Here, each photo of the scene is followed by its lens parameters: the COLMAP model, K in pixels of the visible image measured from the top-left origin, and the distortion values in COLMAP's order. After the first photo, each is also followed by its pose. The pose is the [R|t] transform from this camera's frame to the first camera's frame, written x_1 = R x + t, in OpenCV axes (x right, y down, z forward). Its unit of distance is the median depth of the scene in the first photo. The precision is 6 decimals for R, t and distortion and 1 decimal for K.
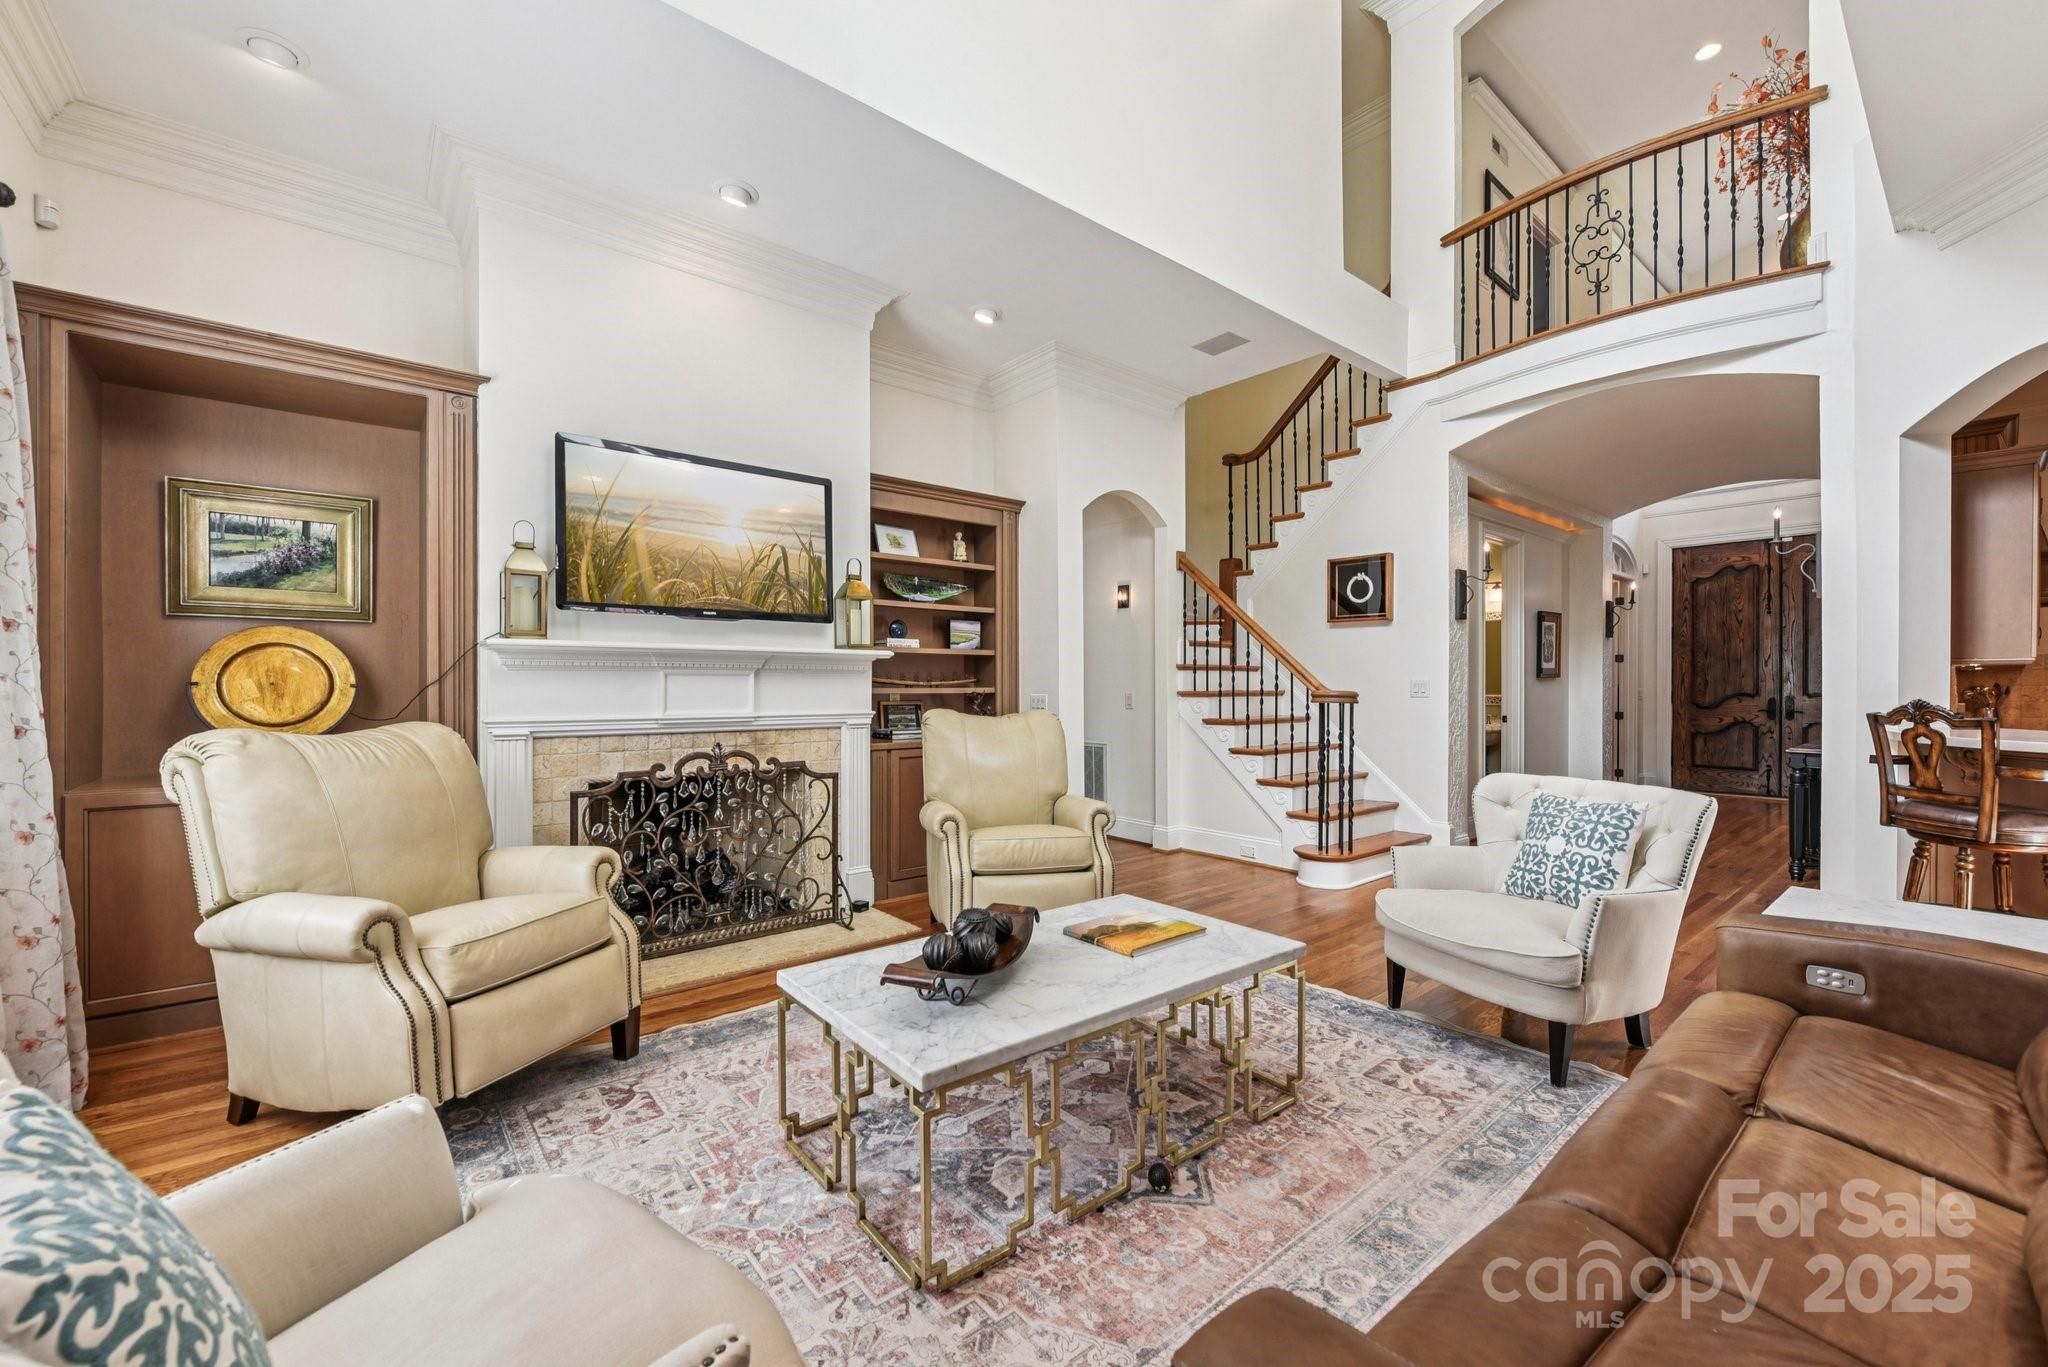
lens RADIAL K [[814.5, 0, 1022.0], [0, 814.5, 687.3], [0, 0, 1]] dist [-0.009193, -0.000407]
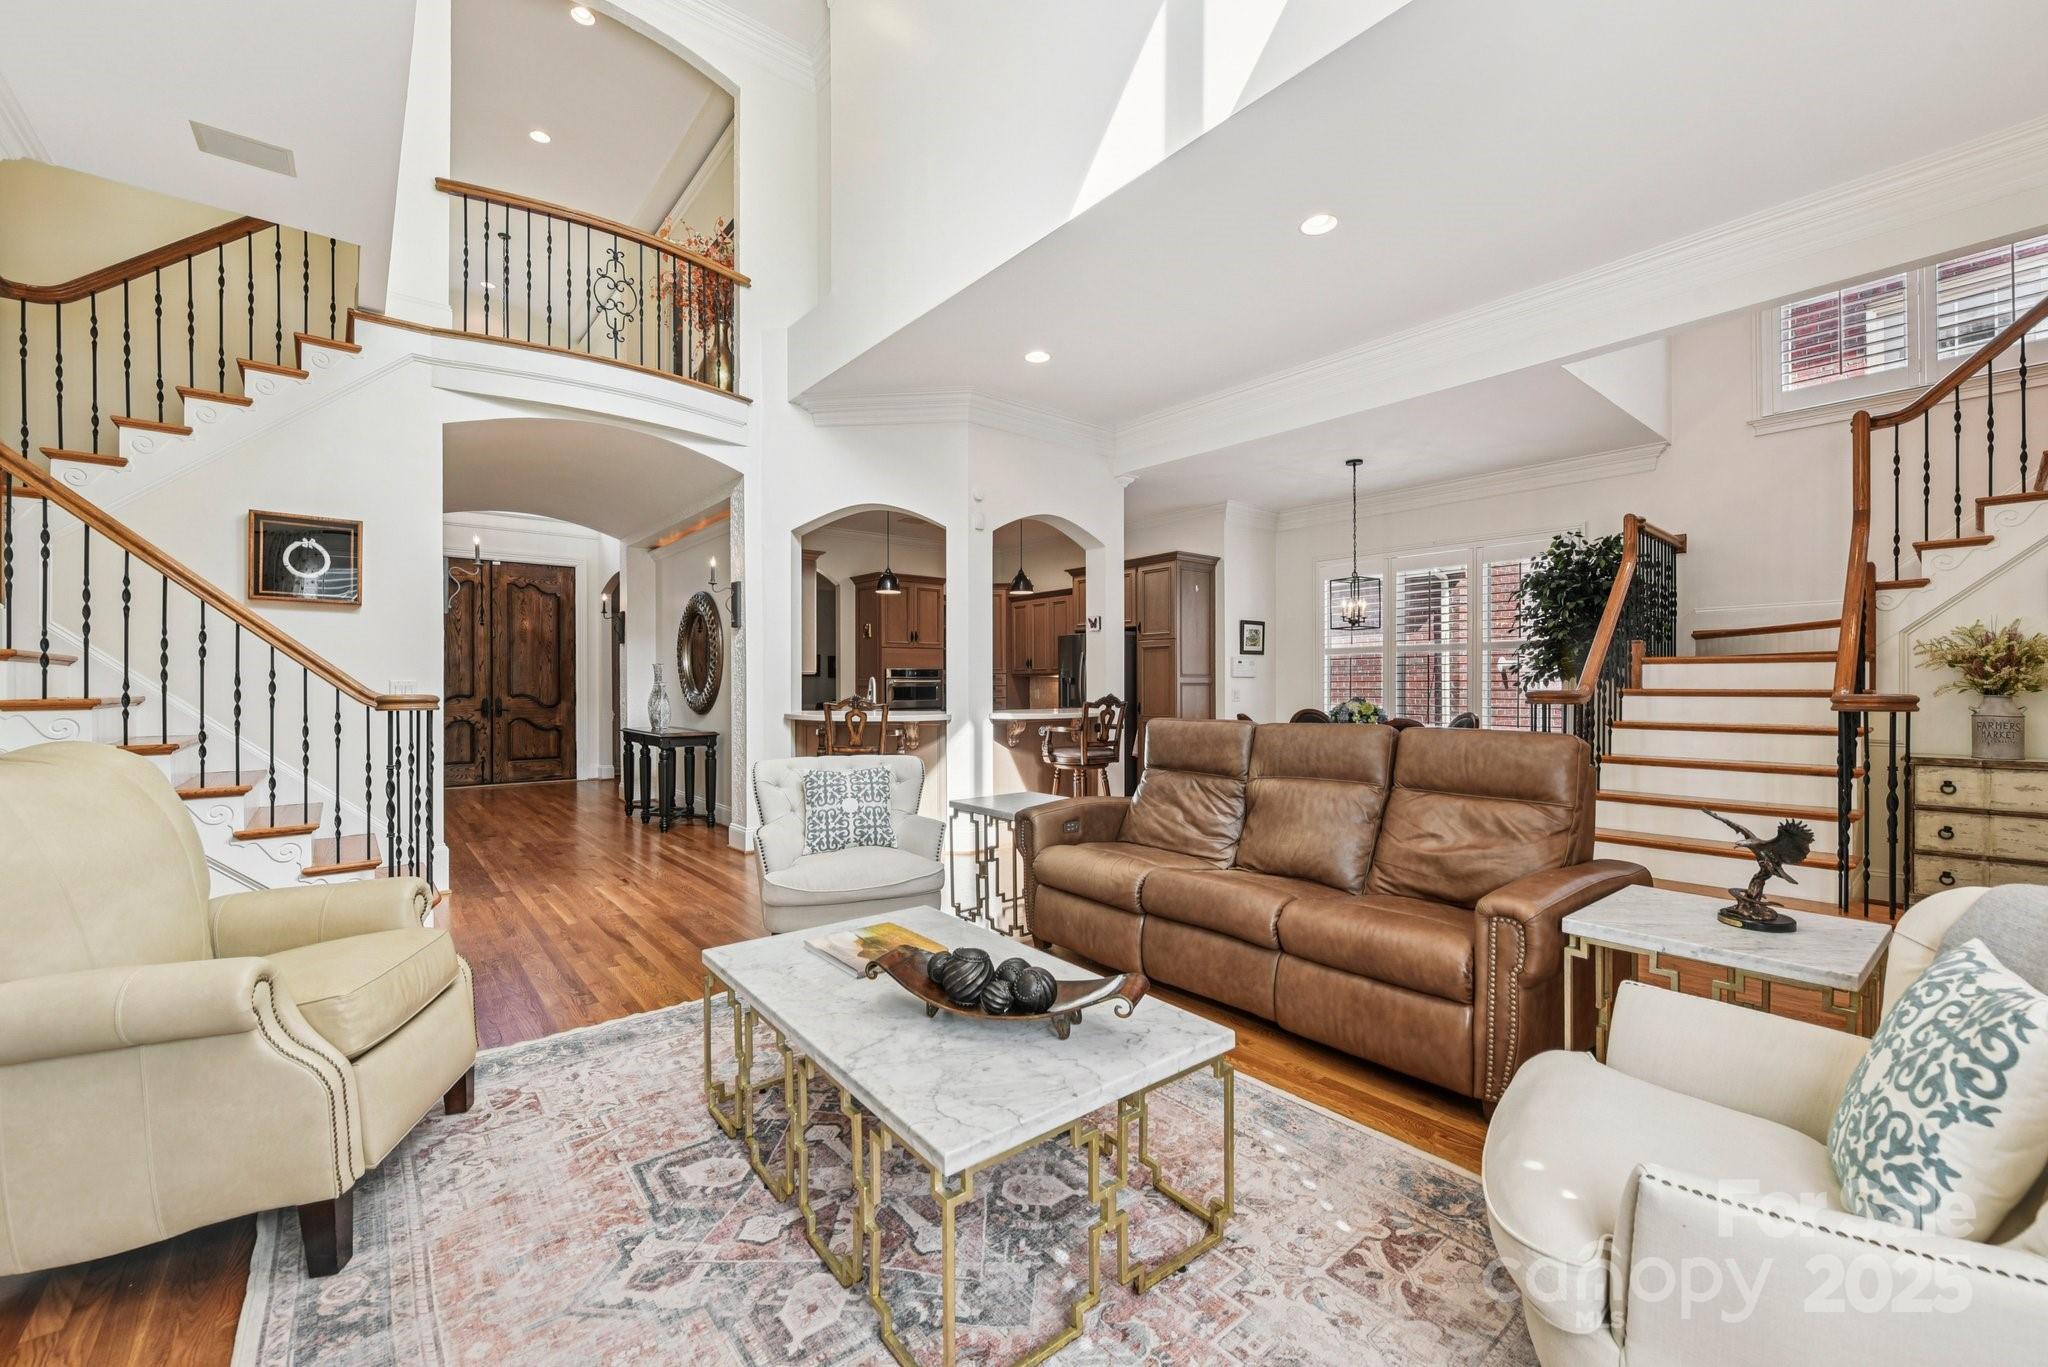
lens RADIAL K [[814.5, 0, 1020.5], [0, 814.5, 688.3], [0, 0, 1]] dist [-0.009193, -0.000407]
pose [[-0.004393, -0.003034, 0.999986, -0.466884], [0.006260, 0.999976, 0.003062, -0.000612], [-0.999971, 0.006273, -0.004374, 0.487915]]
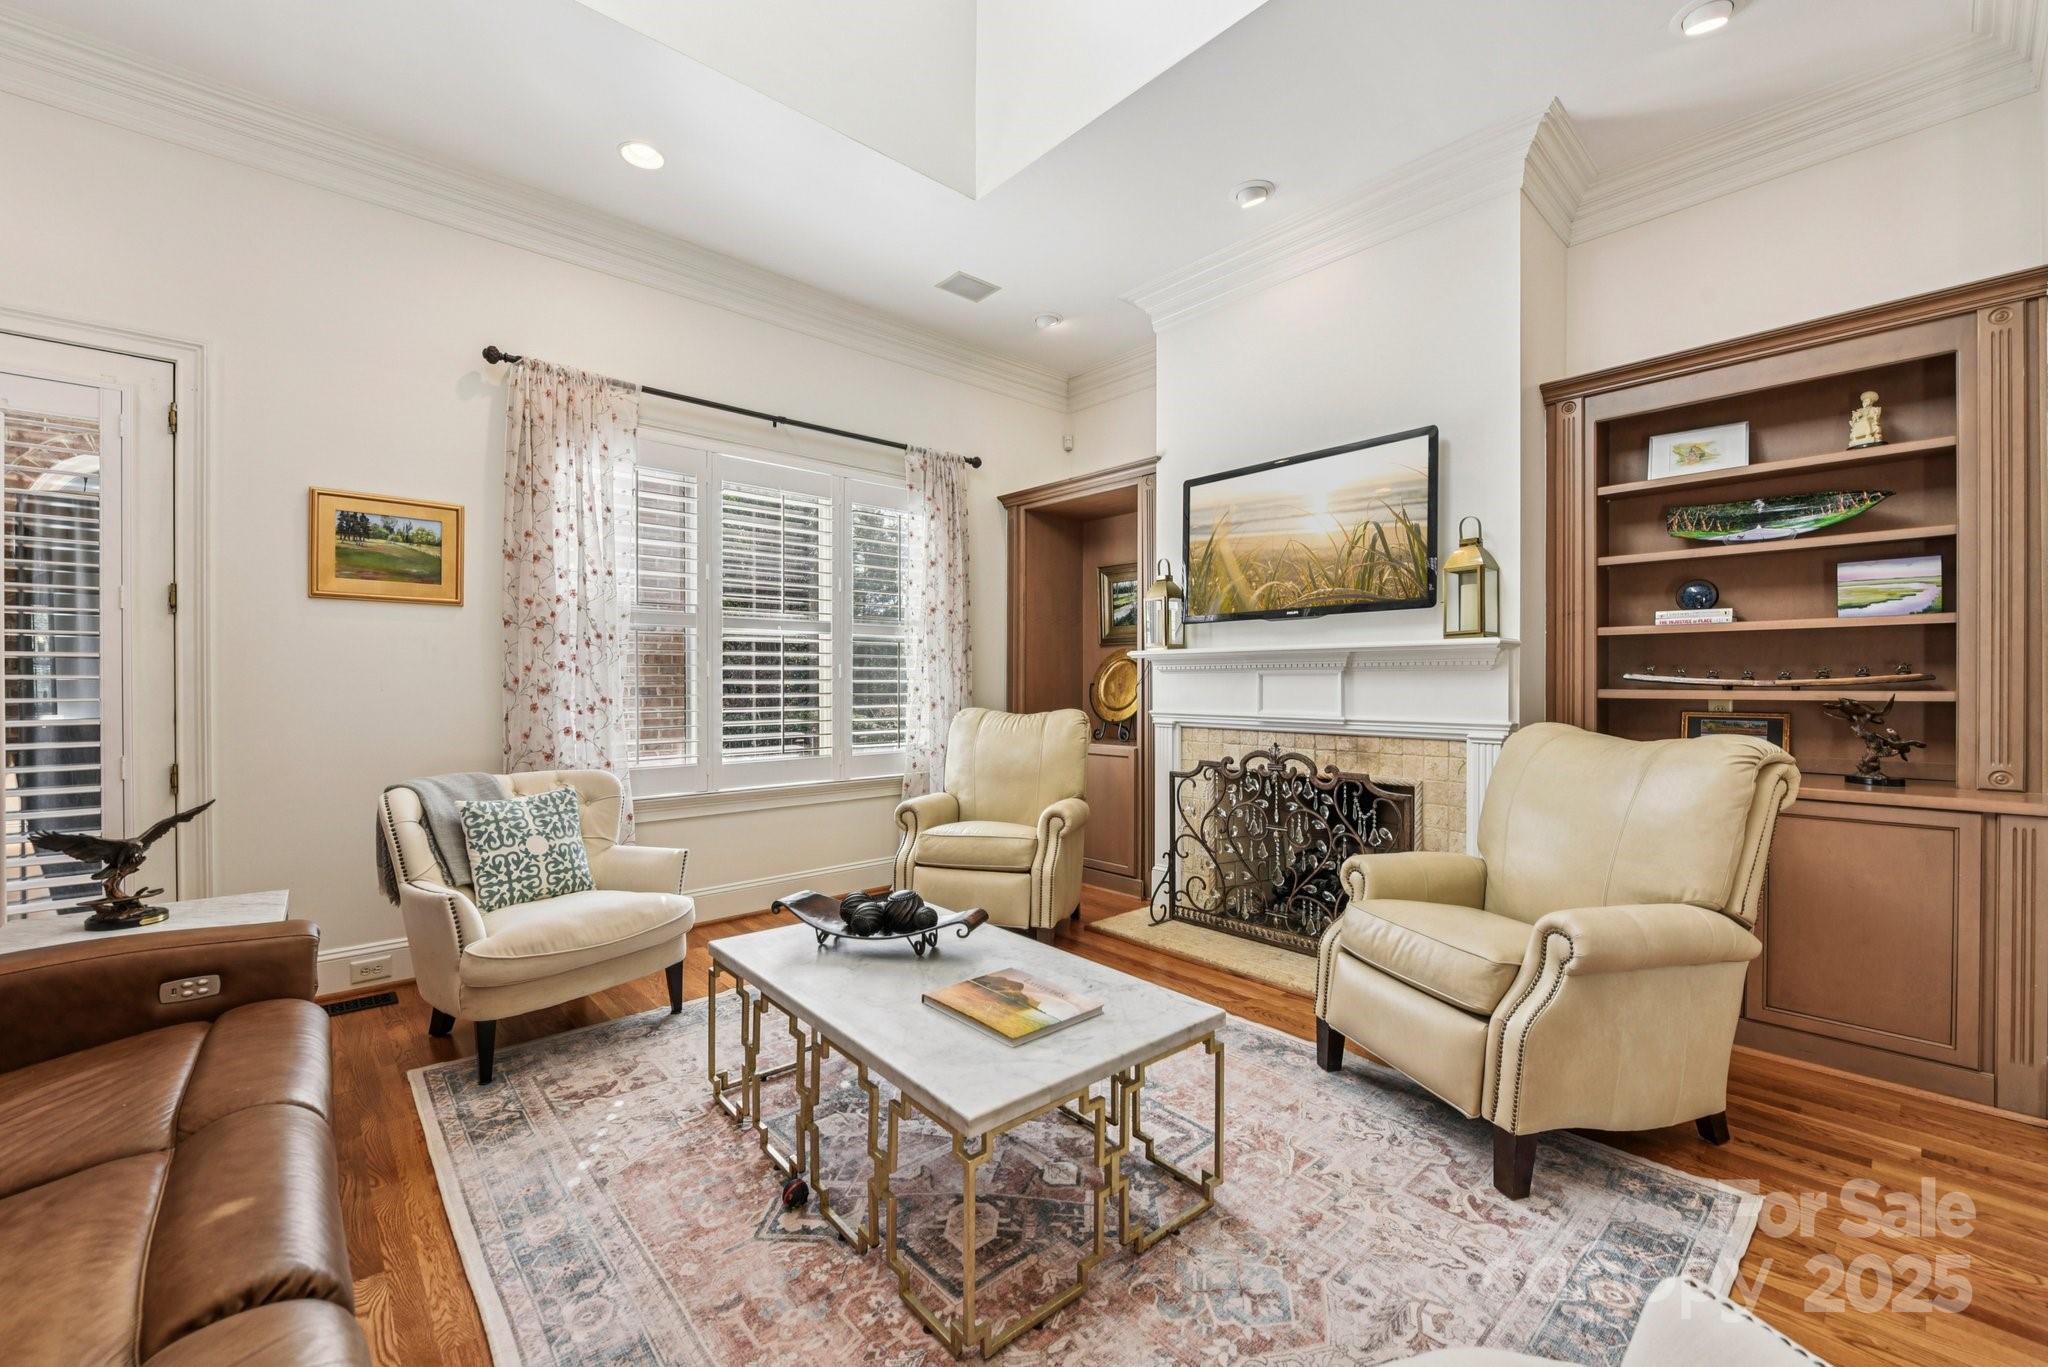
lens RADIAL K [[814.5, 0, 1023.0], [0, 814.5, 686.2], [0, 0, 1]] dist [-0.009193, -0.000407]
pose [[0.048561, 0.002283, -0.998818, 0.534293], [-0.002900, 0.999993, 0.002145, -0.002245], [0.998816, 0.002792, 0.048567, 0.568821]]
